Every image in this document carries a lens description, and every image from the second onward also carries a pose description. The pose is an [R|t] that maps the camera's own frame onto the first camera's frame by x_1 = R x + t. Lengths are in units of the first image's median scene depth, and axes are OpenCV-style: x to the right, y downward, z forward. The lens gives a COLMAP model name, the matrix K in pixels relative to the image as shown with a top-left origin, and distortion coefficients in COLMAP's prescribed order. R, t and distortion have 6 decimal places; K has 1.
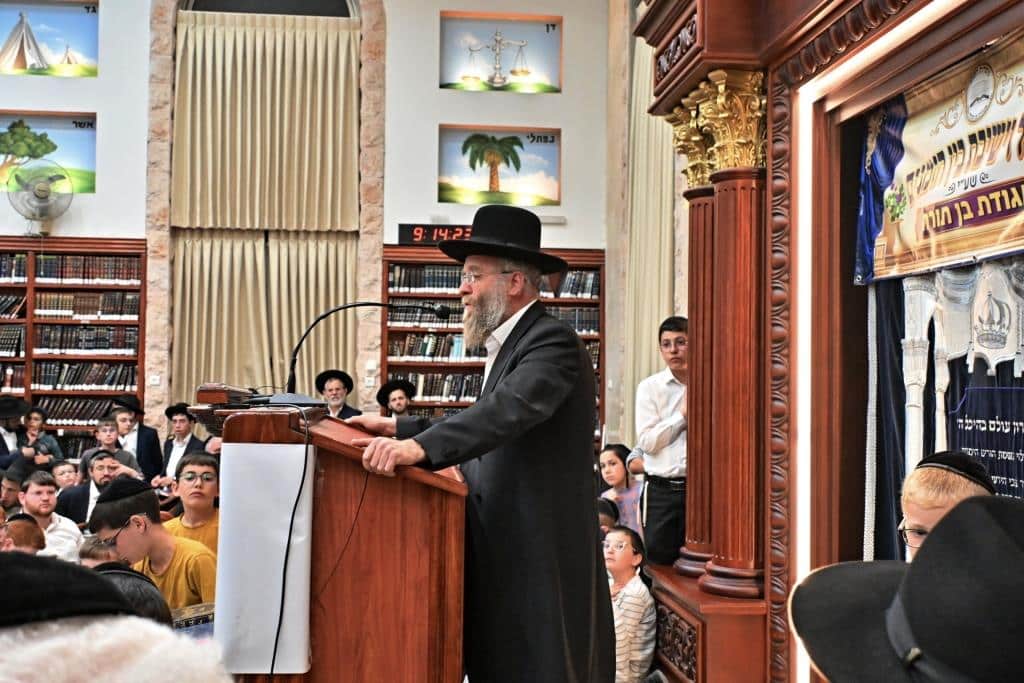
lens RADIAL K [[1138.0, 0, 512.1], [0, 1138.0, 342.9], [0, 0, 1]] dist [-0.009682, -0.011953]
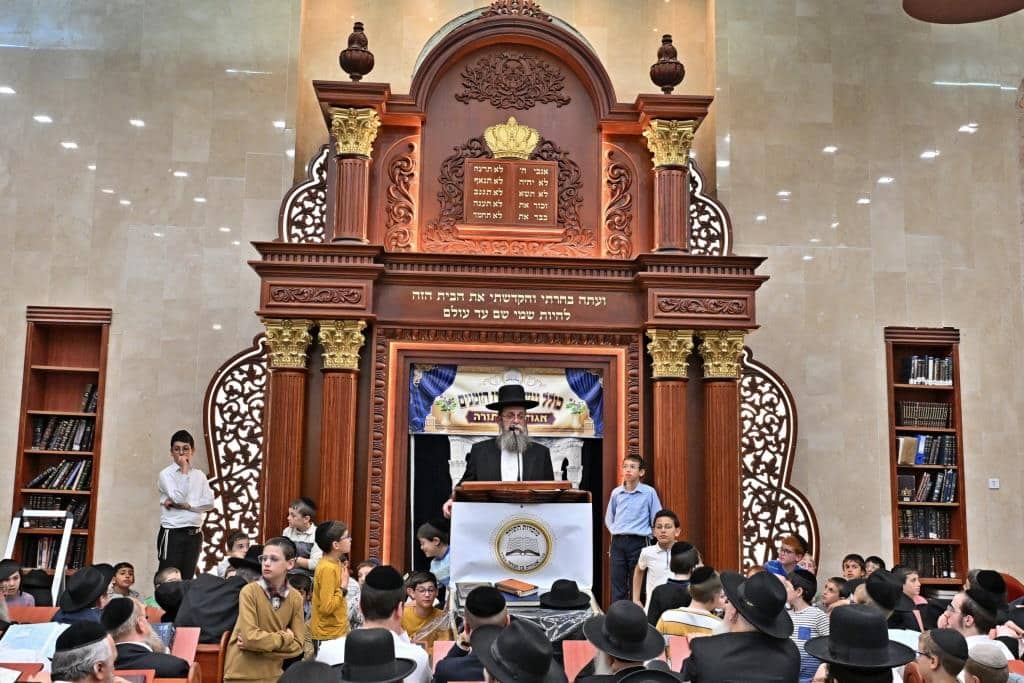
lens RADIAL K [[1058.3, 0, 507.5], [0, 1058.3, 344.0], [0, 0, 1]] dist [-0.000033, 0.004921]
pose [[0.045516, 0.133401, 0.990016, -1.975966], [-0.050944, 0.990064, -0.131065, 0.042202], [-0.997664, -0.044470, 0.051860, 0.762849]]
